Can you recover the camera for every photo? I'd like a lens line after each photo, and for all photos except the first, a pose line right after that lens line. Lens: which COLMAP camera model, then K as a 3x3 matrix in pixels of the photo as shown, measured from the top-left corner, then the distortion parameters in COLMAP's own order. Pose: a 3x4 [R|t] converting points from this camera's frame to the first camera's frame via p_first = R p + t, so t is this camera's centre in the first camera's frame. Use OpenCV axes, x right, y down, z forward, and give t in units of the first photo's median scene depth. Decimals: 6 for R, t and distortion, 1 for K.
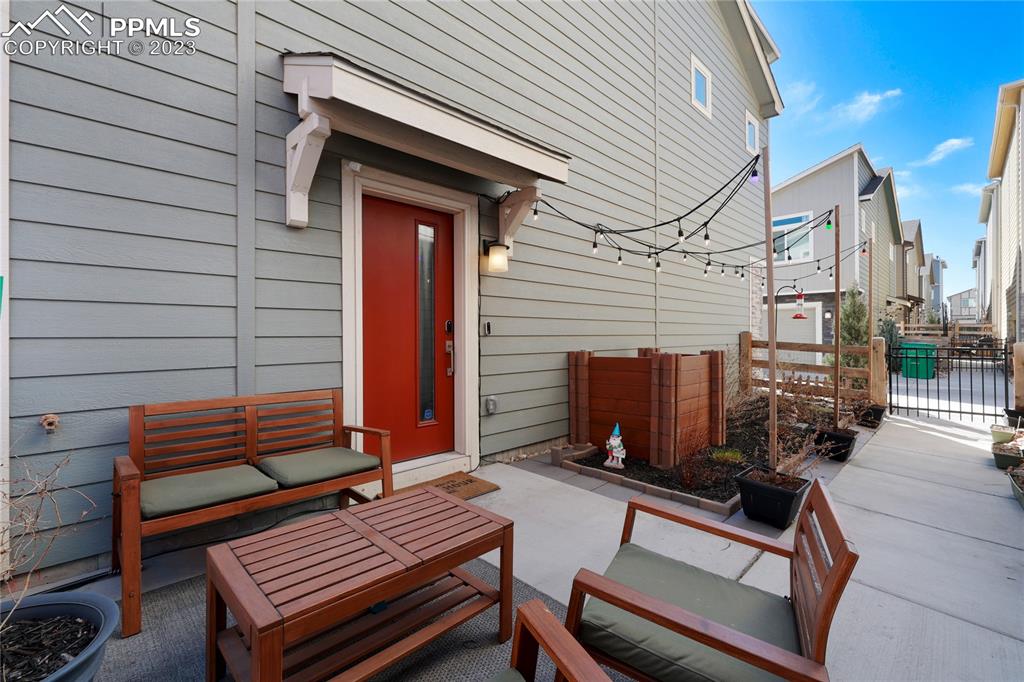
lens RADIAL K [[441.2, 0, 513.8], [0, 441.2, 335.8], [0, 0, 1]] dist [0.000436, 0.000059]
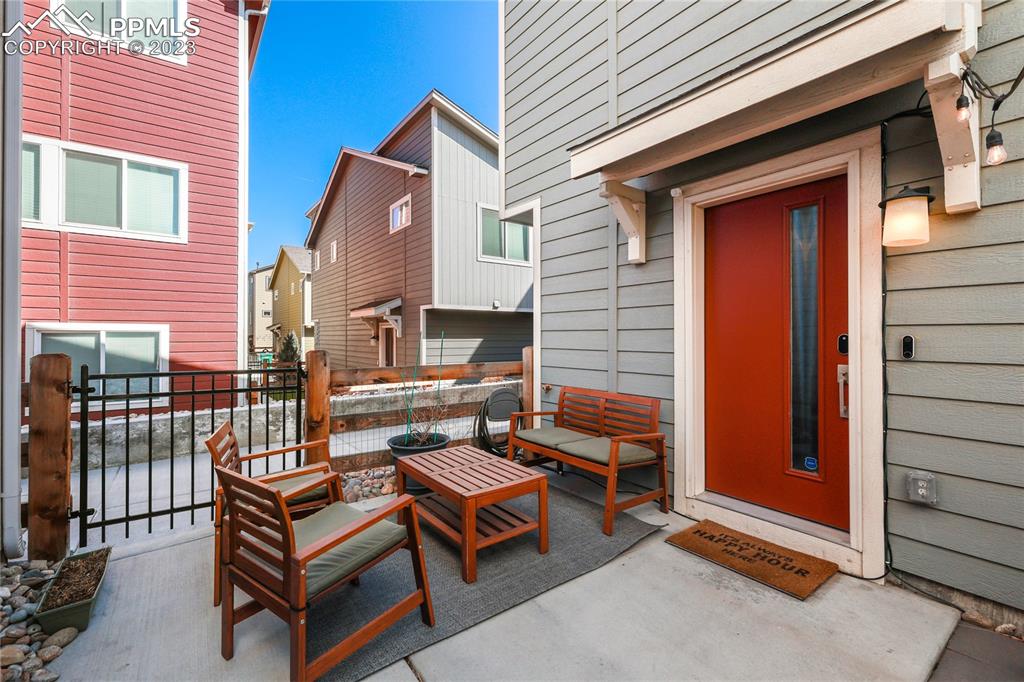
lens RADIAL K [[441.2, 0, 513.8], [0, 441.2, 335.8], [0, 0, 1]] dist [0.000436, 0.000059]
pose [[-0.133373, 0.000380, -0.991066, 0.379442], [-0.003169, 0.999995, 0.000810, -0.020390], [0.991061, 0.003248, -0.133371, 0.389909]]
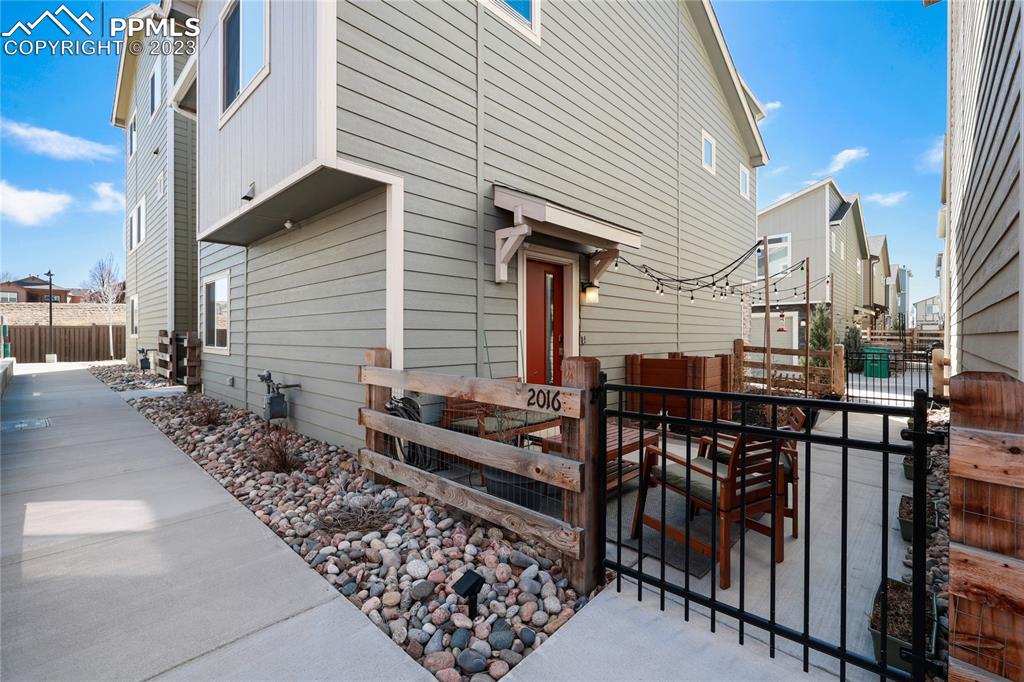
lens RADIAL K [[444.6, 0, 508.0], [0, 444.6, 340.6], [0, 0, 1]] dist [-0.000434, -0.000147]
pose [[0.999524, 0.002535, 0.030738, -0.247054], [-0.002716, 0.999979, 0.005857, -0.014891], [-0.030722, -0.005938, 0.999510, -0.358642]]
